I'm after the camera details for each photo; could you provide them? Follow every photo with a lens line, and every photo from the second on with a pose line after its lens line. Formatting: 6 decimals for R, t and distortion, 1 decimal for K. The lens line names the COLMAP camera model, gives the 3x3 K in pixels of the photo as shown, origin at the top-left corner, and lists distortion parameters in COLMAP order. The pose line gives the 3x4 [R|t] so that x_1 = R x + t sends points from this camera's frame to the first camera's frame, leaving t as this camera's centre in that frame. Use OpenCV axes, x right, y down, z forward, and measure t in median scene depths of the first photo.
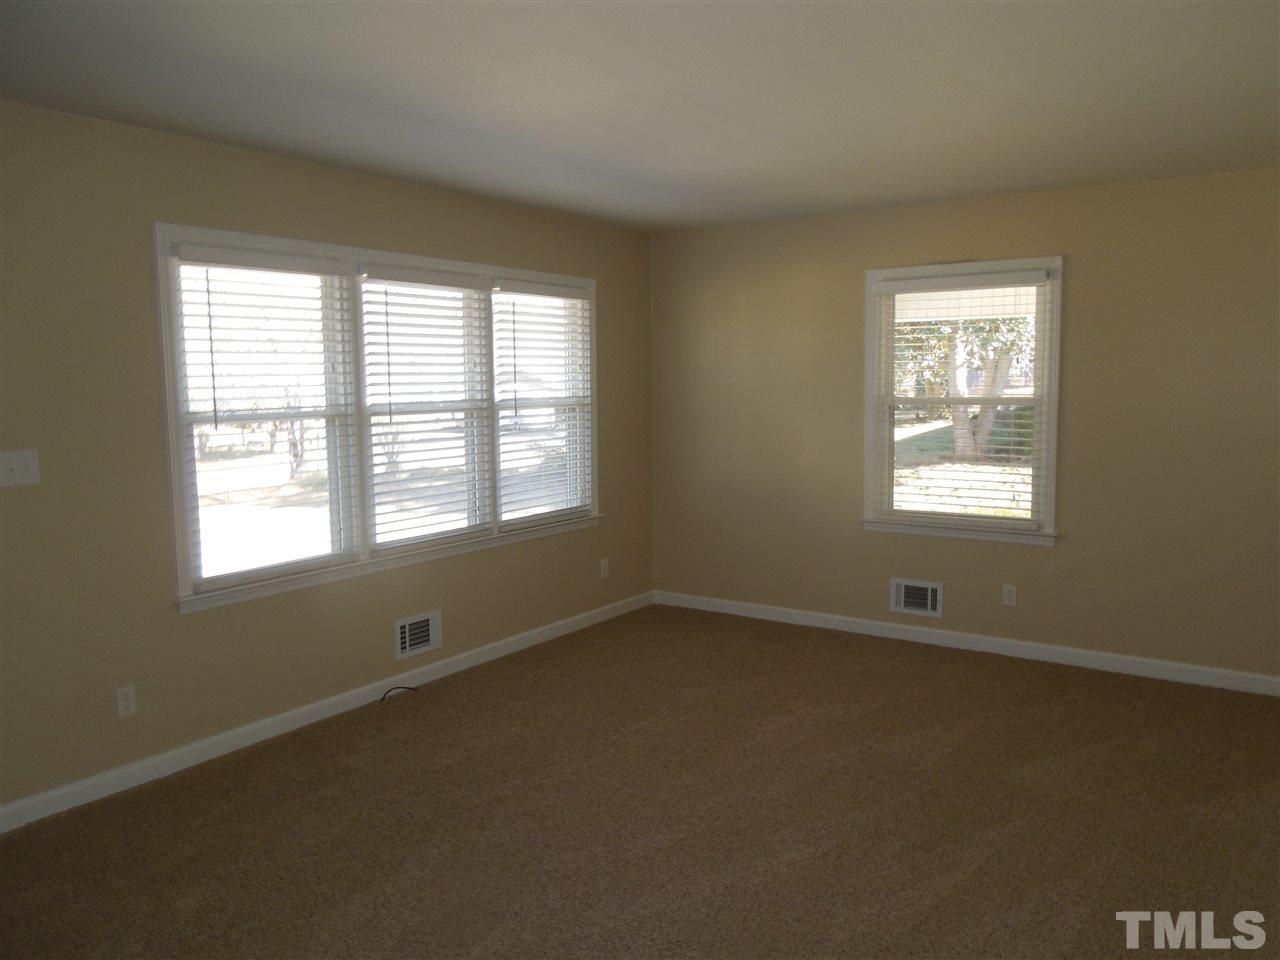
lens RADIAL K [[971.3, 0, 640.0], [0, 971.3, 480.0], [0, 0, 1]] dist [0.002865, 0.005504]
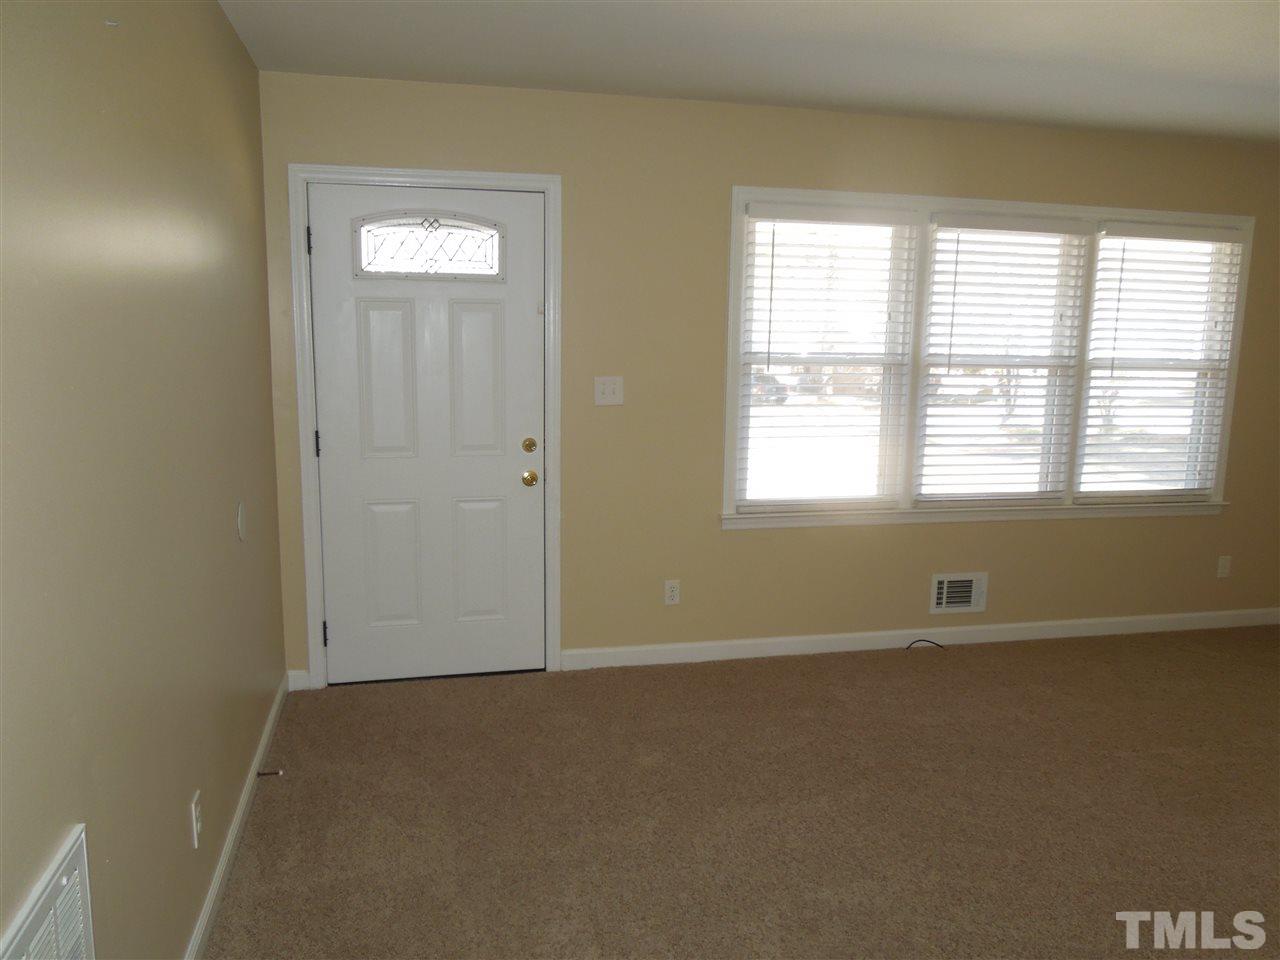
lens RADIAL K [[990.2, 0, 640.0], [0, 990.2, 480.0], [0, 0, 1]] dist [-0.022053, 0.000945]
pose [[0.743280, 0.132386, -0.655750, 0.166389], [-0.099348, 0.991198, 0.087499, -0.009127], [0.661562, 0.000111, 0.749890, 0.041735]]
